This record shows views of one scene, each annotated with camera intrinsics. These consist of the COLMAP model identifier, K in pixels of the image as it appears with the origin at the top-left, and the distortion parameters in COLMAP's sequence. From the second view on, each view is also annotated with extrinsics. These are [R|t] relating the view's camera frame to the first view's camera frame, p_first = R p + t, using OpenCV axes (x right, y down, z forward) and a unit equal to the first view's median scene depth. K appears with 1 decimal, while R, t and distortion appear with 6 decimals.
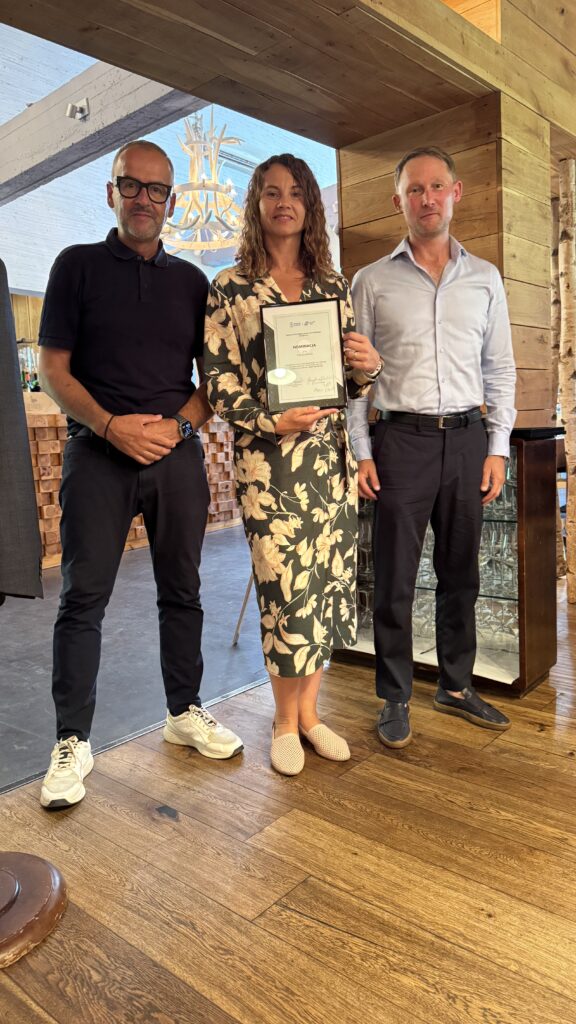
lens RADIAL K [[732.9, 0, 287.4], [0, 732.9, 509.1], [0, 0, 1]] dist [0.028625, -0.025966]
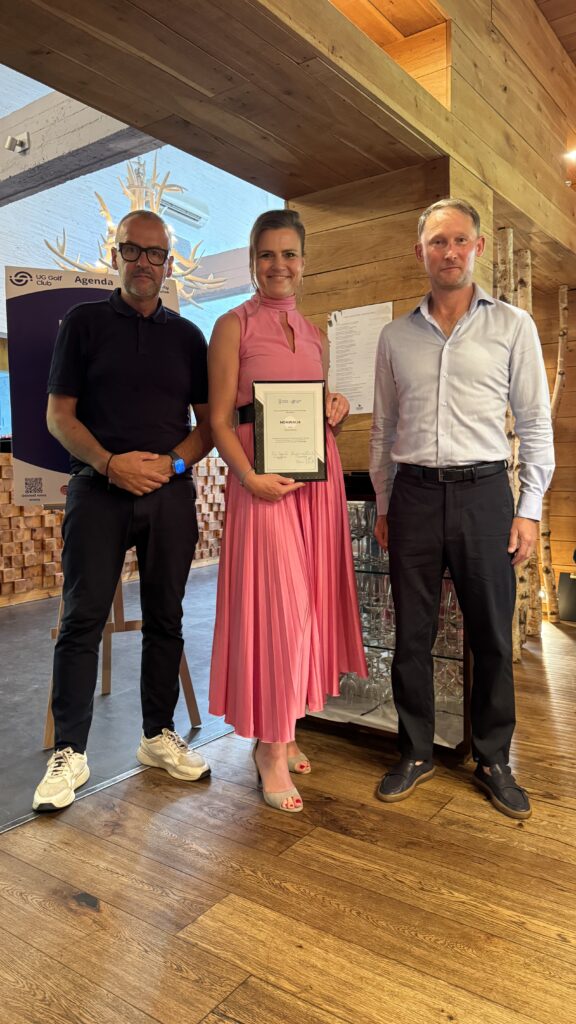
lens RADIAL K [[732.9, 0, 291.7], [0, 732.9, 508.2], [0, 0, 1]] dist [0.028625, -0.025966]
pose [[0.993604, 0.033897, 0.107711, -0.026207], [-0.026332, 0.997136, -0.070896, -0.002330], [-0.109806, 0.067607, 0.991651, 0.054318]]
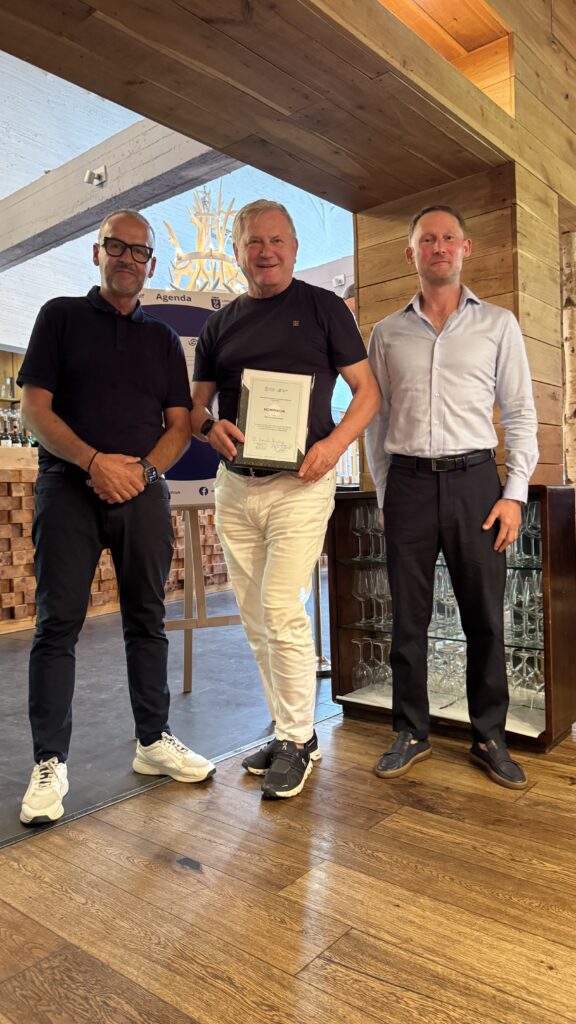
lens RADIAL K [[732.9, 0, 294.3], [0, 732.9, 511.1], [0, 0, 1]] dist [0.028625, -0.025966]
pose [[0.999192, 0.020412, 0.034608, -0.063526], [-0.016809, 0.994707, -0.101366, 0.051743], [-0.036494, 0.100702, 0.994247, 0.017365]]
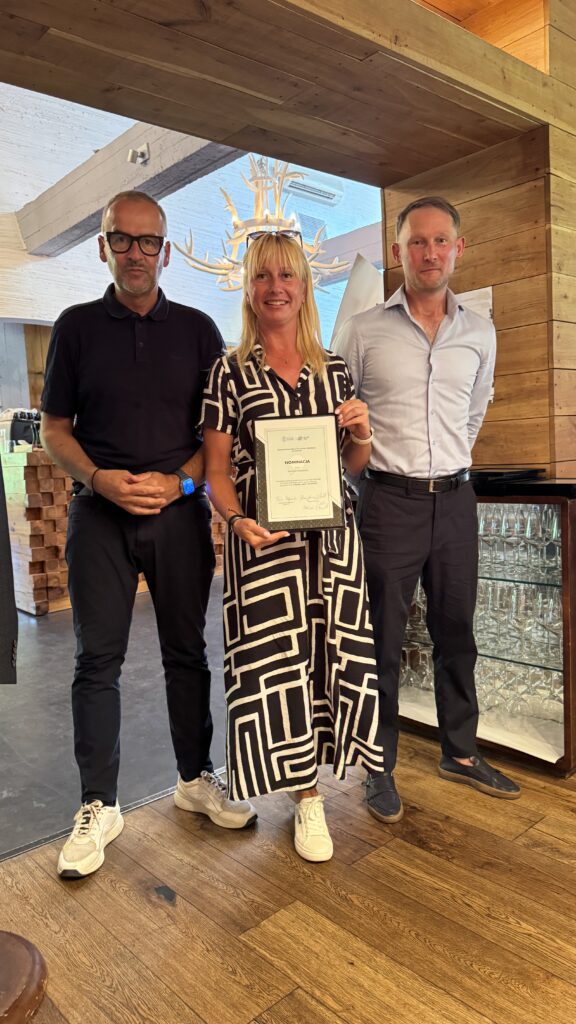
lens RADIAL K [[732.9, 0, 290.2], [0, 732.9, 509.7], [0, 0, 1]] dist [0.028625, -0.025966]
pose [[0.993376, 0.011183, -0.114364, 0.090086], [-0.013942, 0.999630, -0.023359, -0.059202], [0.114061, 0.024799, 0.993164, 0.048879]]
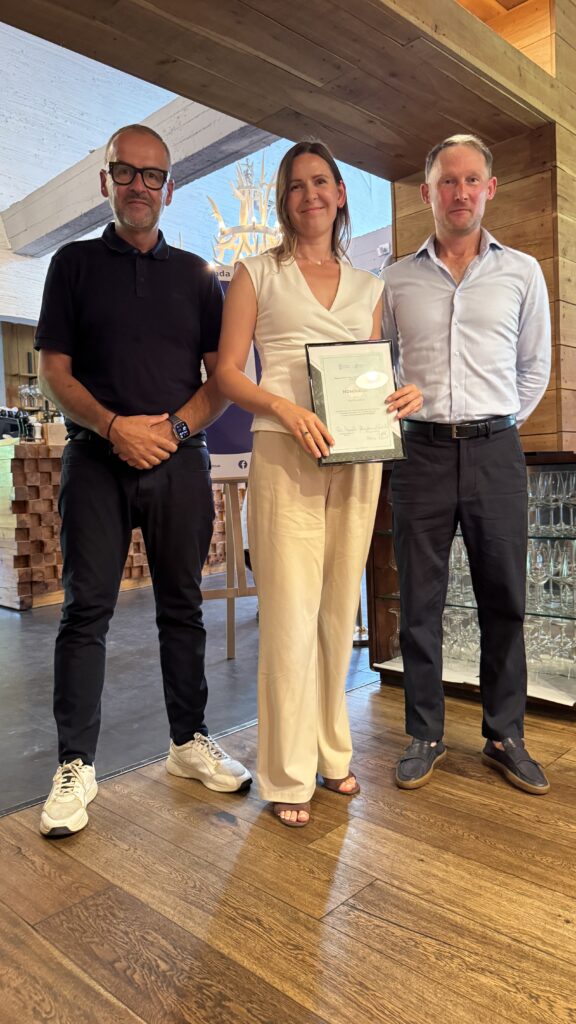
lens RADIAL K [[732.9, 0, 290.9], [0, 732.9, 510.8], [0, 0, 1]] dist [0.028625, -0.025966]
pose [[0.999124, 0.014342, -0.039318, -0.038185], [-0.016867, 0.997765, -0.064649, 0.057058], [0.038303, 0.065256, 0.997133, -0.006347]]
